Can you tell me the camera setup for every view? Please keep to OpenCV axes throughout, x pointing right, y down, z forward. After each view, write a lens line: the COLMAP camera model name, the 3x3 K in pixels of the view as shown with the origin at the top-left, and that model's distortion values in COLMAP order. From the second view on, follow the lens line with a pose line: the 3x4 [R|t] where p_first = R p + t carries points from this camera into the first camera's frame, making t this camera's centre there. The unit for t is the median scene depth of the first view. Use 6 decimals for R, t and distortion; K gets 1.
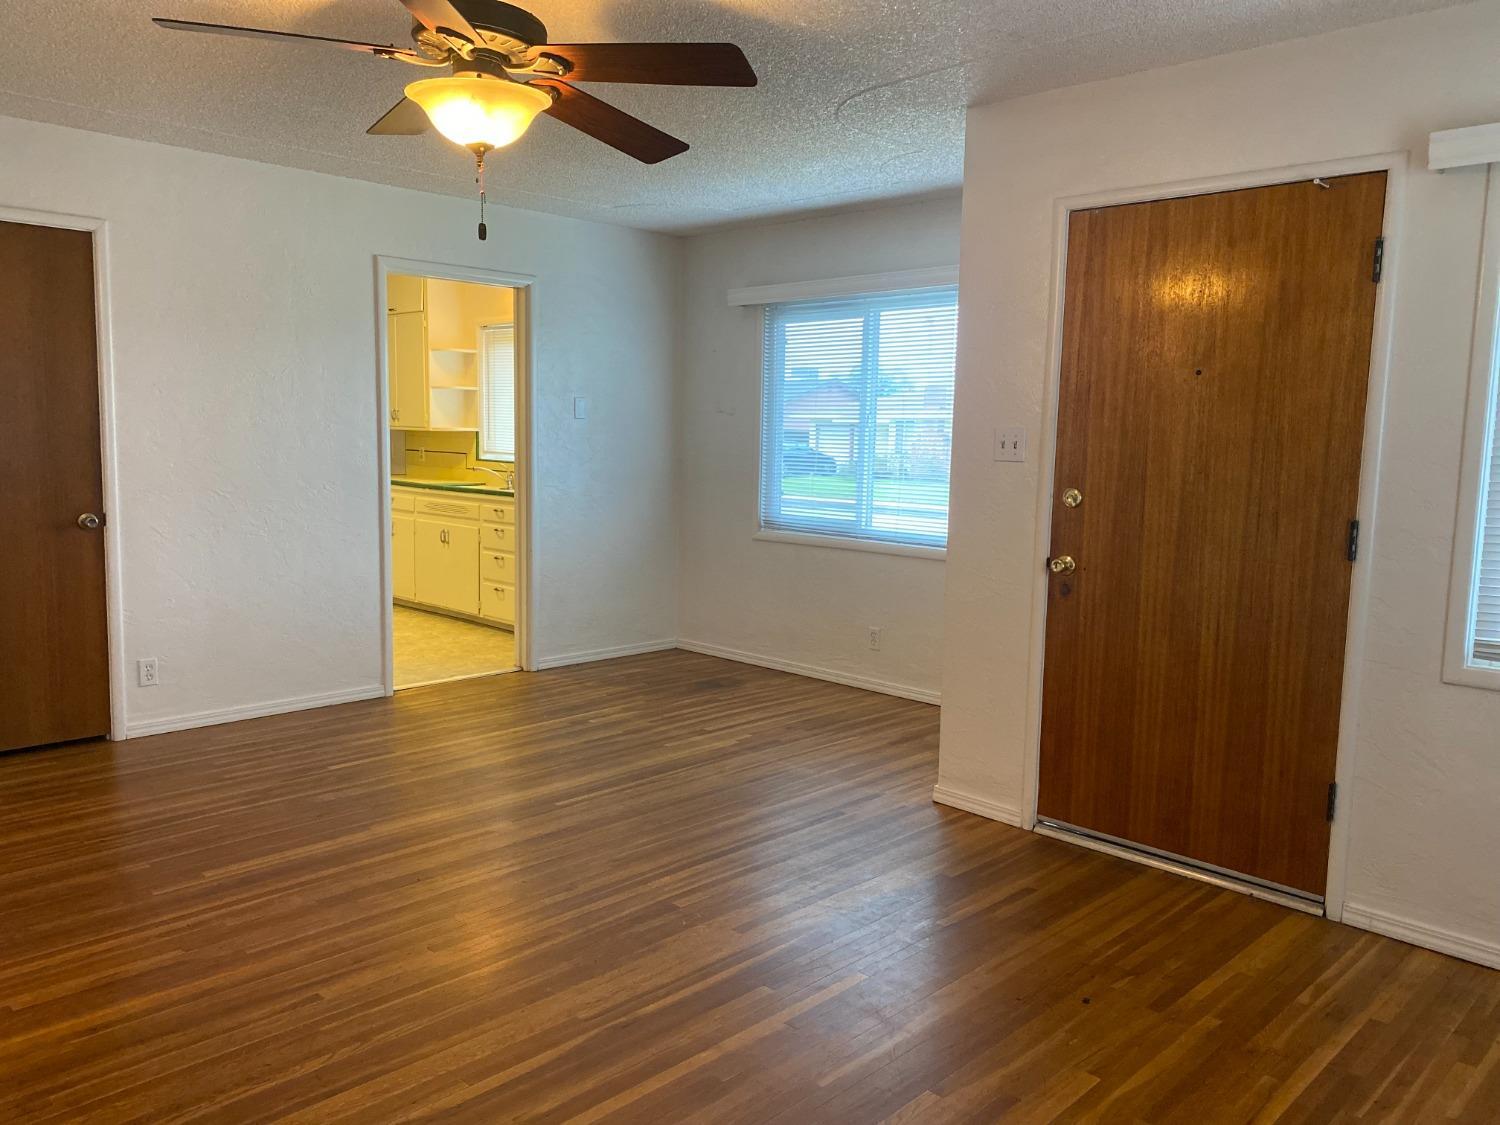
lens RADIAL K [[1147.5, 0, 757.9], [0, 1147.5, 560.6], [0, 0, 1]] dist [0.033411, -0.021936]
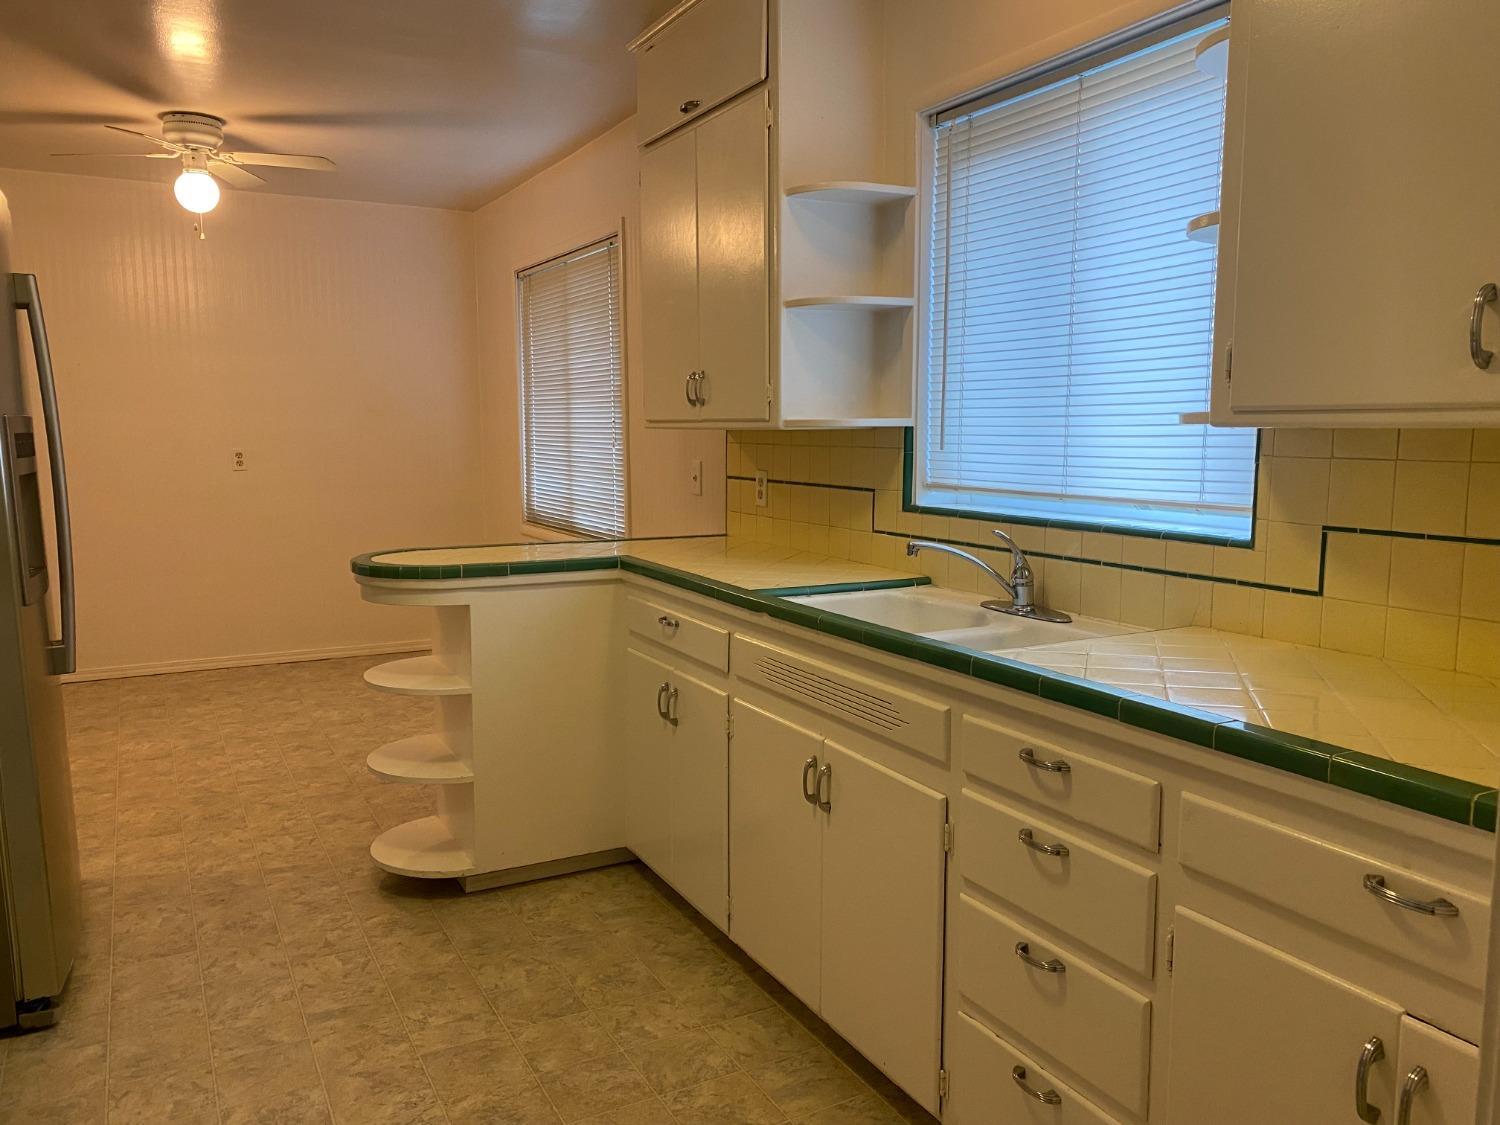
lens RADIAL K [[1147.5, 0, 751.1], [0, 1147.5, 560.7], [0, 0, 1]] dist [0.033411, -0.021936]
pose [[0.953482, 0.018378, -0.300889, -0.209495], [-0.015193, 0.999801, 0.012923, -0.086049], [0.301067, -0.007750, 0.953572, 0.744093]]
